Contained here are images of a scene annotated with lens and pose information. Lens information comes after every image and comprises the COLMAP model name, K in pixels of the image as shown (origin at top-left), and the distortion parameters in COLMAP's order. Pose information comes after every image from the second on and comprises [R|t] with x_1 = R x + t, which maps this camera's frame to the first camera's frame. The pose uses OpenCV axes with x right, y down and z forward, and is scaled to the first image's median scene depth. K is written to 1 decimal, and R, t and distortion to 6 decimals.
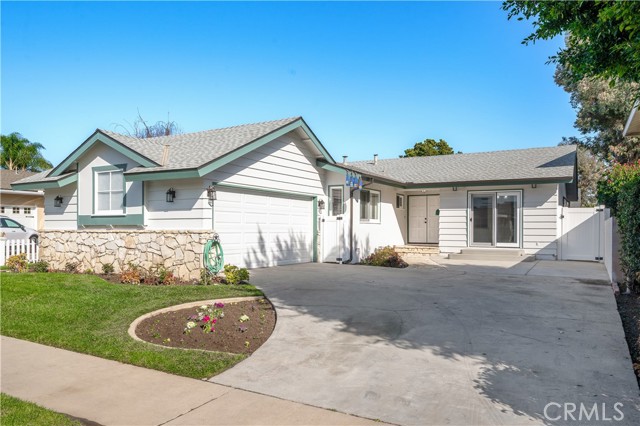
lens RADIAL K [[462.2, 0, 320.0], [0, 462.2, 213.0], [0, 0, 1]] dist [0.005102, 0.001953]
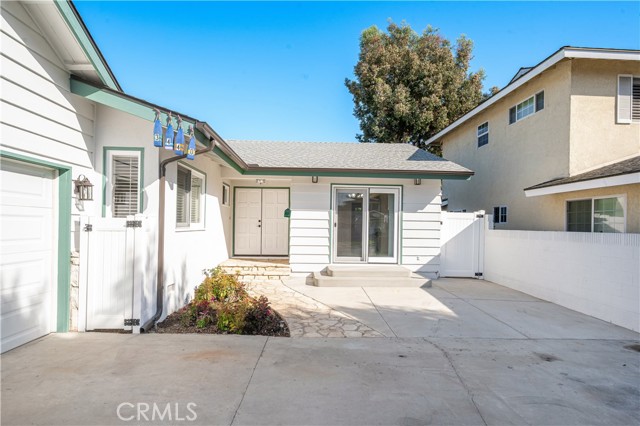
lens RADIAL K [[368.3, 0, 318.5], [0, 368.3, 222.3], [0, 0, 1]] dist [-0.001528, -0.000435]
pose [[0.848529, 0.011764, 0.529017, 0.007483], [-0.030093, 0.999208, 0.026048, -0.003854], [-0.528292, -0.038022, 0.848211, 0.610567]]
